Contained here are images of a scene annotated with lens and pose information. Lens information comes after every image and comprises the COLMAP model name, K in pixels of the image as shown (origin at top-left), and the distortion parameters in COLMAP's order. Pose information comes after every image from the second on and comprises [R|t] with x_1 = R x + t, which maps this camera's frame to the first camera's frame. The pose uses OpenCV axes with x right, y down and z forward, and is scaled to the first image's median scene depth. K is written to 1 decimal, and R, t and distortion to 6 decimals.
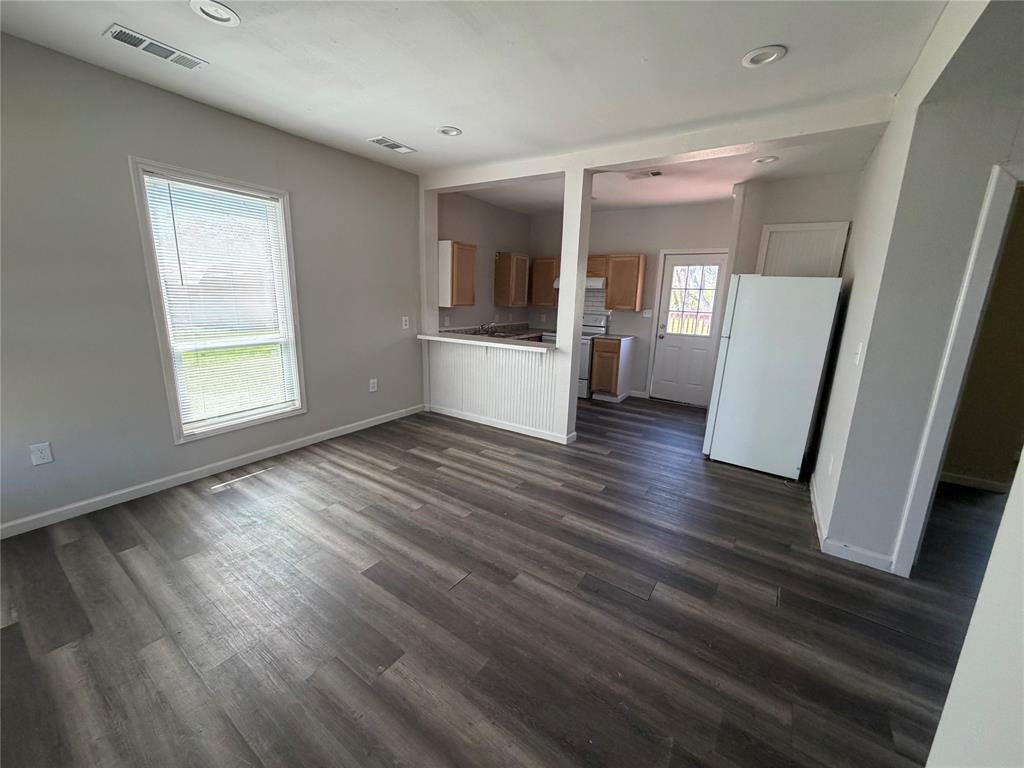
lens RADIAL K [[411.1, 0, 507.9], [0, 411.1, 382.9], [0, 0, 1]] dist [0.000118, 0.001153]
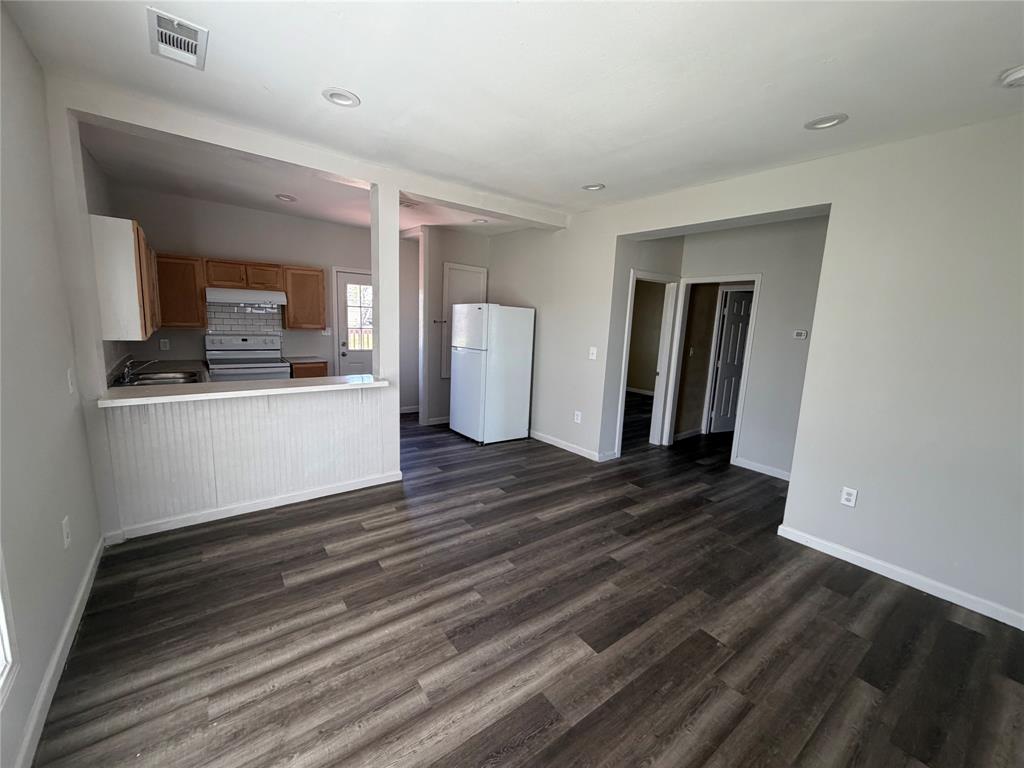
lens RADIAL K [[411.1, 0, 512.8], [0, 411.1, 382.0], [0, 0, 1]] dist [0.000118, 0.001153]
pose [[0.314670, -0.164107, 0.934907, -0.708486], [0.170733, 0.978663, 0.114322, -0.149548], [-0.933720, 0.123646, 0.335974, 0.494177]]
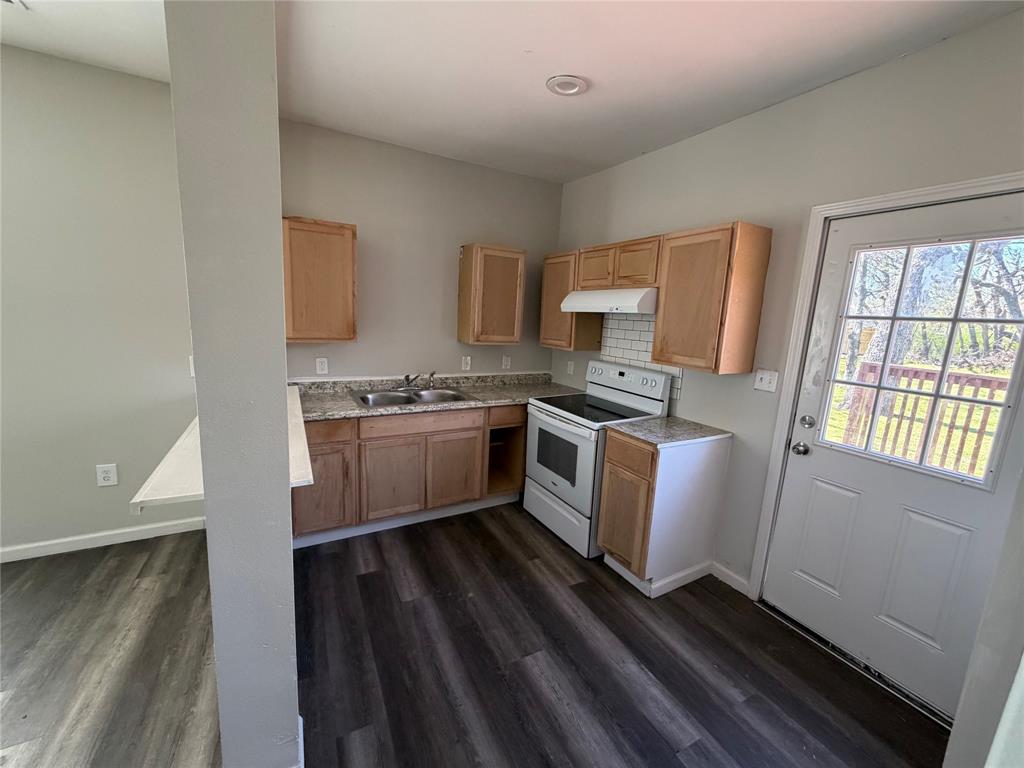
lens RADIAL K [[411.1, 0, 517.8], [0, 411.1, 385.2], [0, 0, 1]] dist [0.000118, 0.001153]
pose [[0.891857, 0.096242, -0.441959, 0.504353], [-0.122706, 0.991940, -0.031608, -0.206717], [0.435355, 0.082421, 0.896478, 0.929602]]
